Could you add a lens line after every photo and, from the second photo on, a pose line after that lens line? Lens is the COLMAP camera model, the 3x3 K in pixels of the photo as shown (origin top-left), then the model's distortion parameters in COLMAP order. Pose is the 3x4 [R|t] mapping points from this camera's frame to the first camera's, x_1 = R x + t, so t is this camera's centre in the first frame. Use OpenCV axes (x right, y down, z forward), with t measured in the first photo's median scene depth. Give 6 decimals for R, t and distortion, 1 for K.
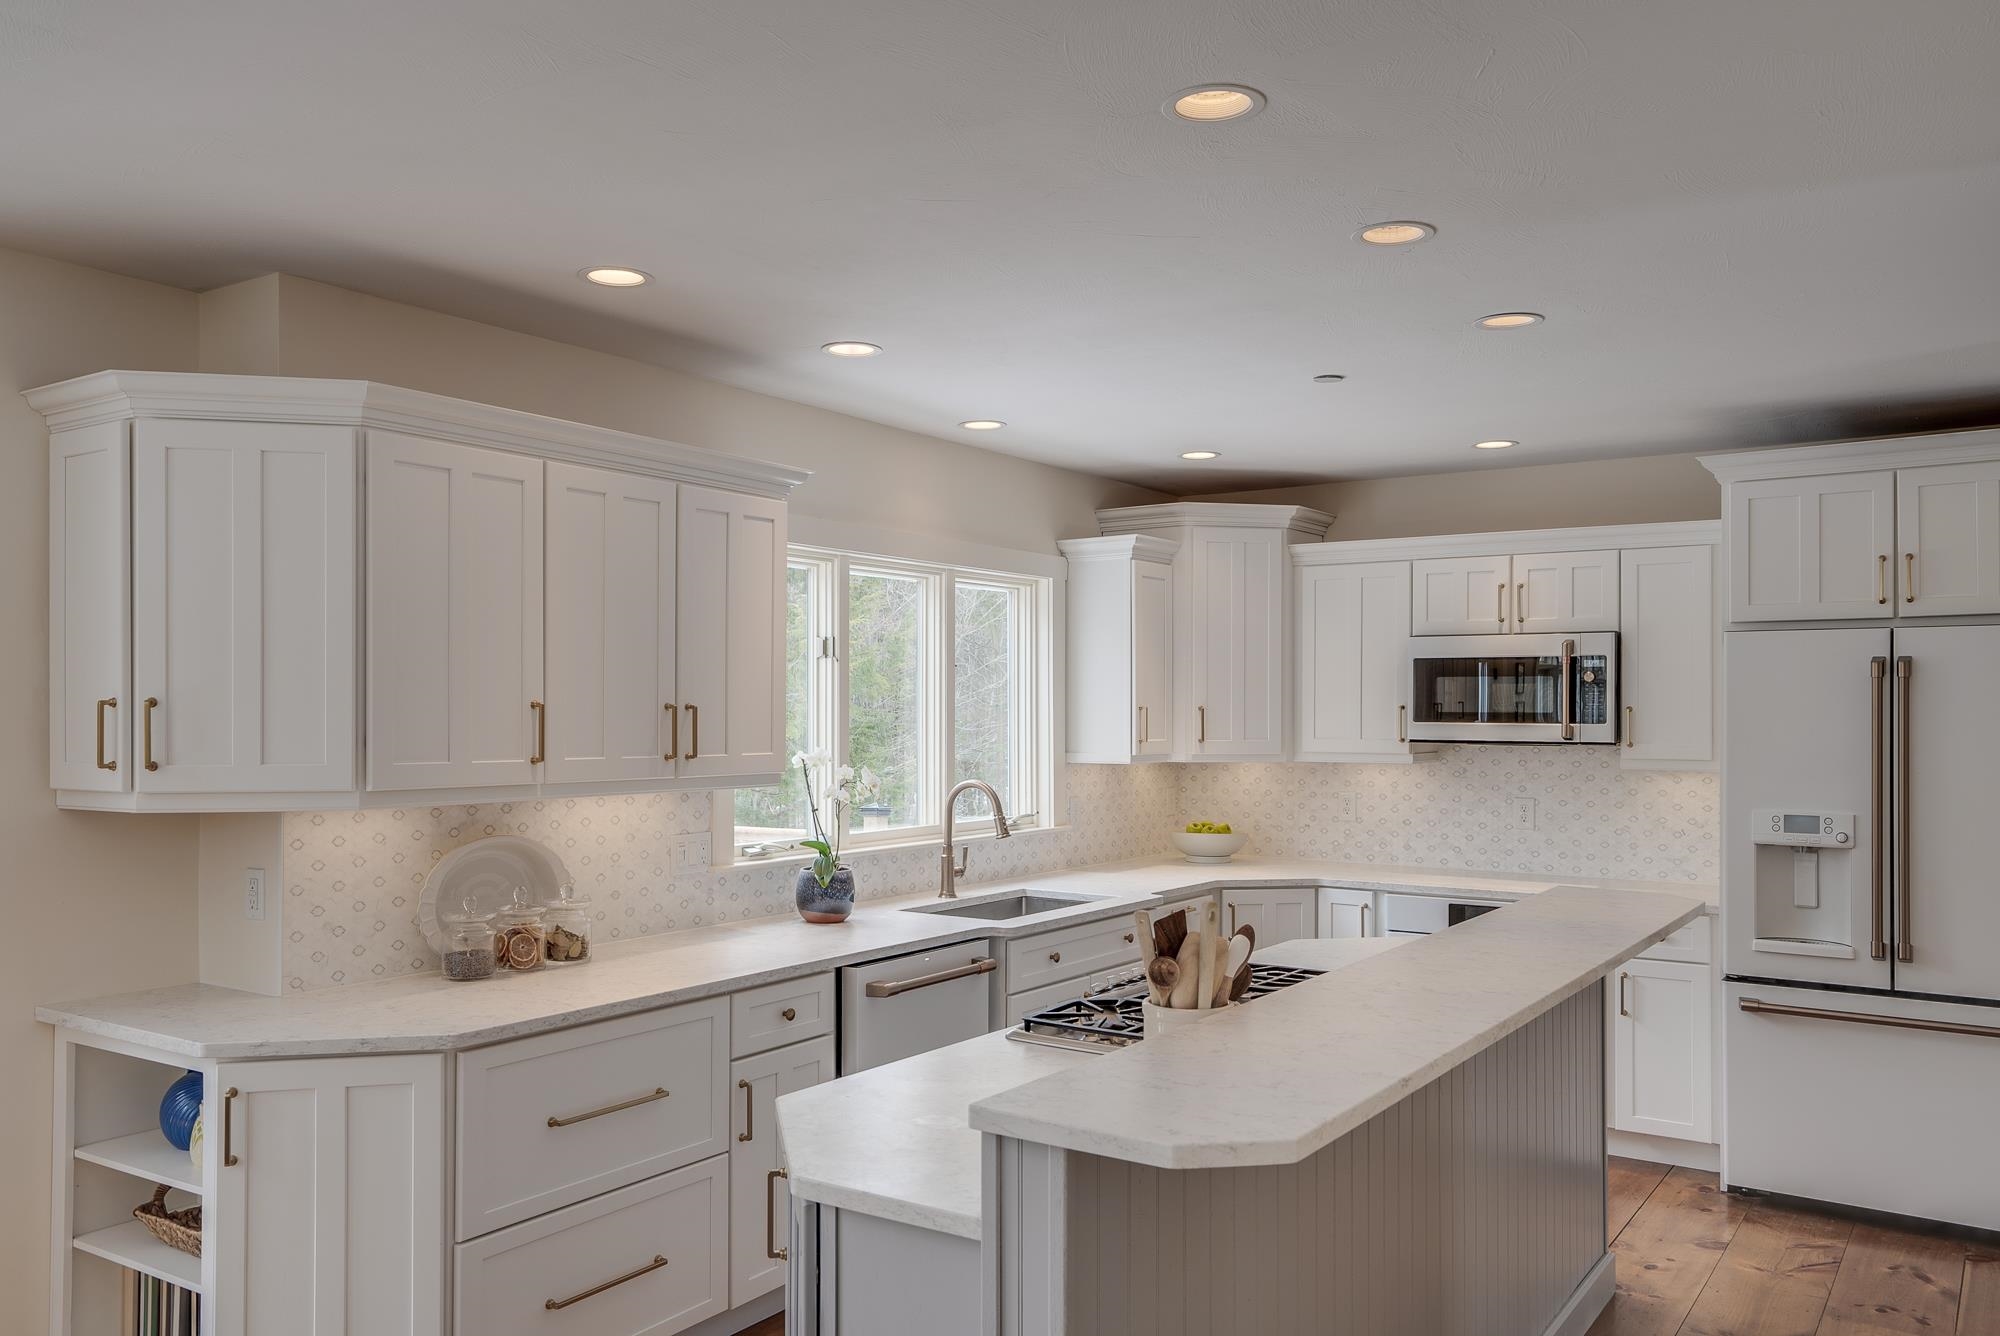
lens RADIAL K [[1547.7, 0, 1001.3], [0, 1547.7, 730.8], [0, 0, 1]] dist [0.031538, 0.001617]
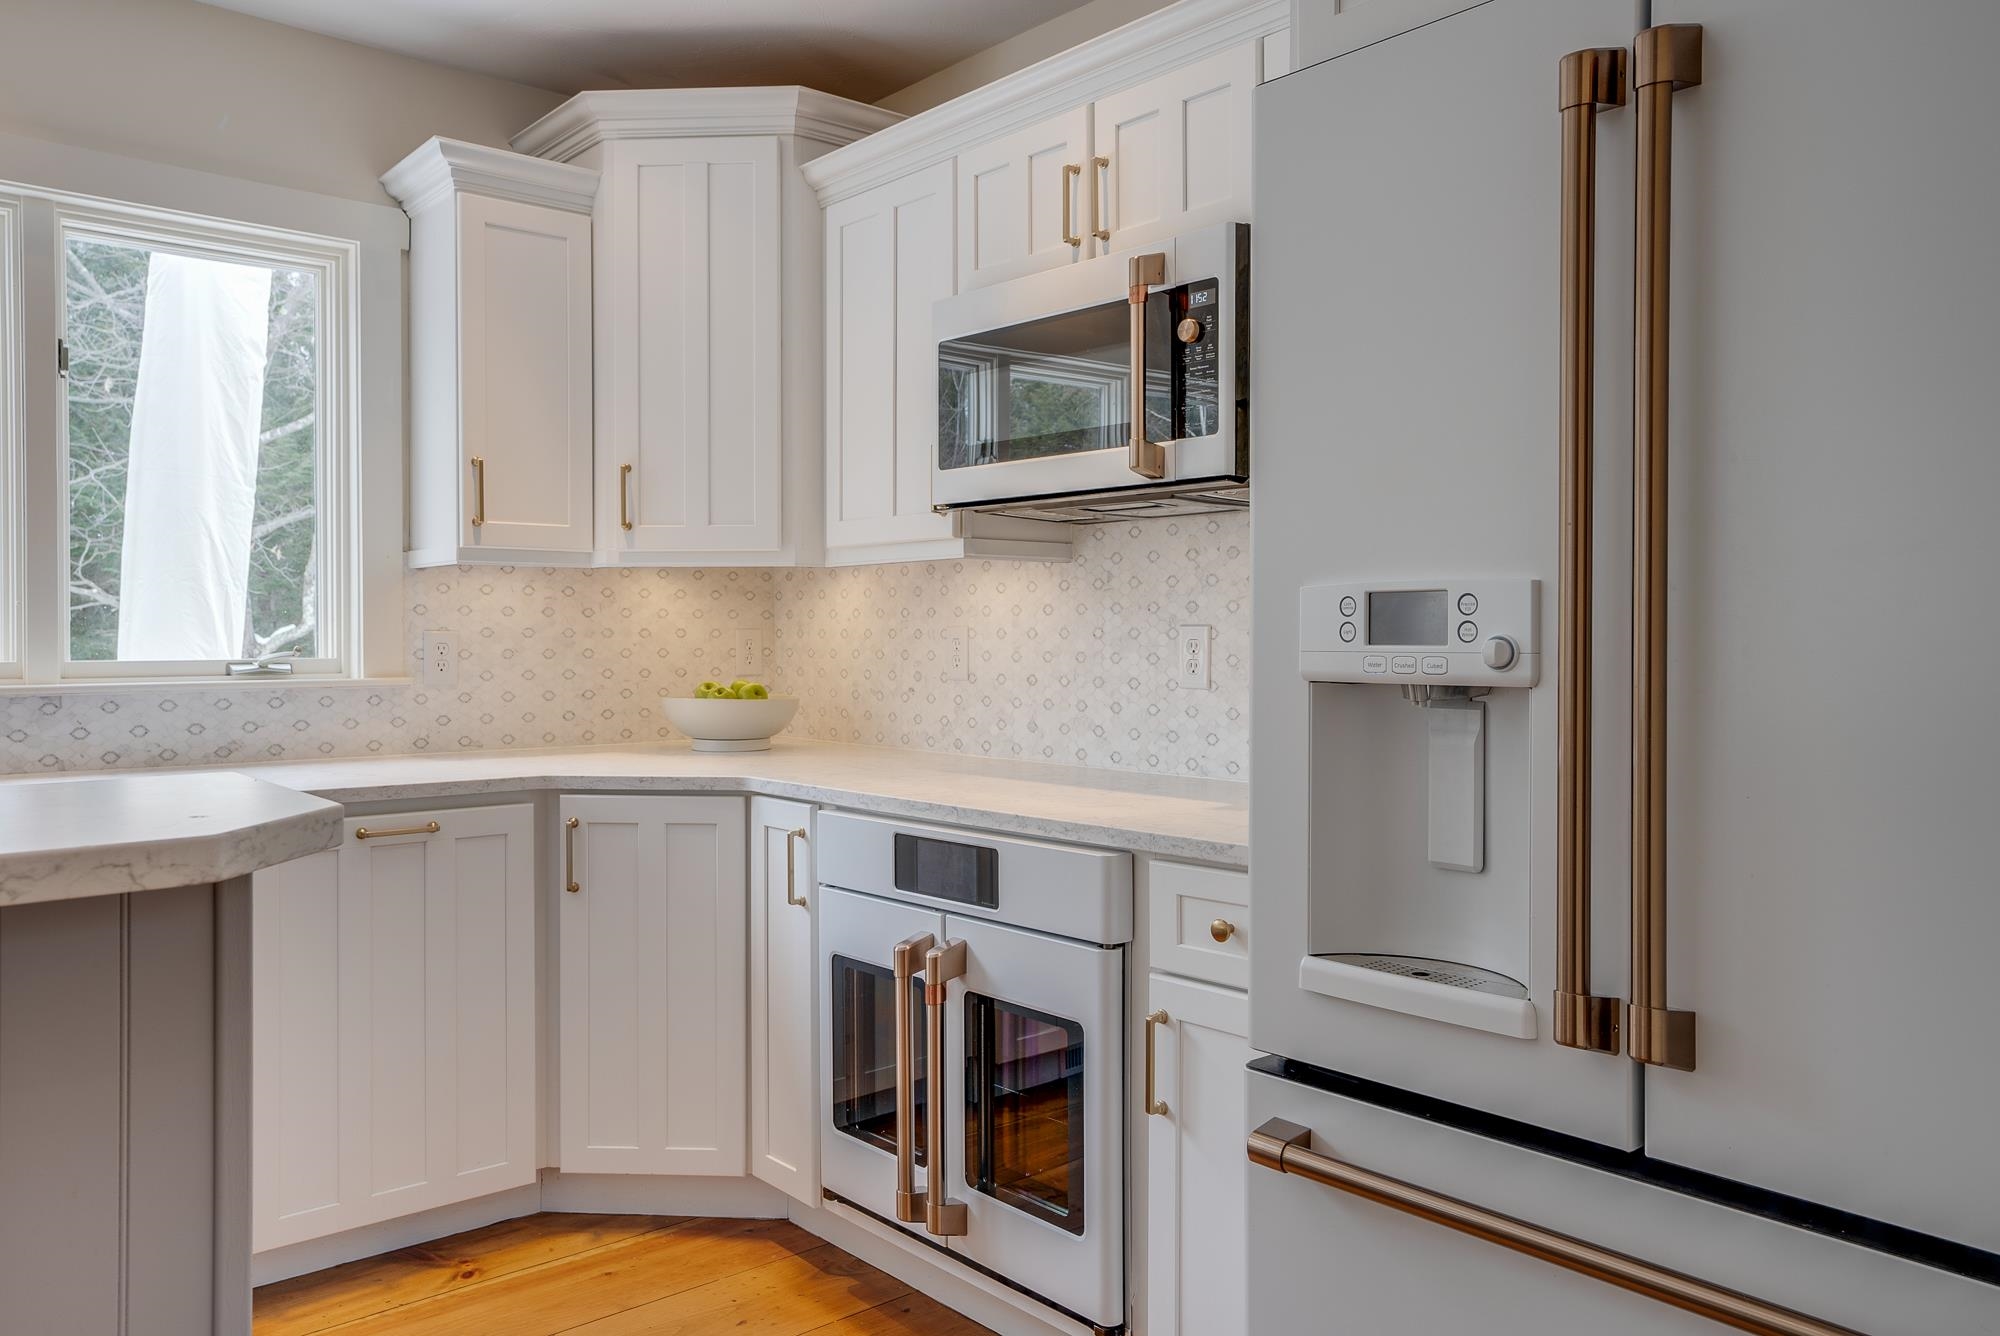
lens RADIAL K [[1485.4, 0, 1000.0], [0, 1485.4, 668.0], [0, 0, 1]] dist [0.003683, 0.001814]
pose [[0.962034, 0.003052, -0.272912, 0.406617], [-0.001460, 0.999981, 0.006038, 0.054149], [0.272925, -0.005411, 0.962020, 0.531245]]
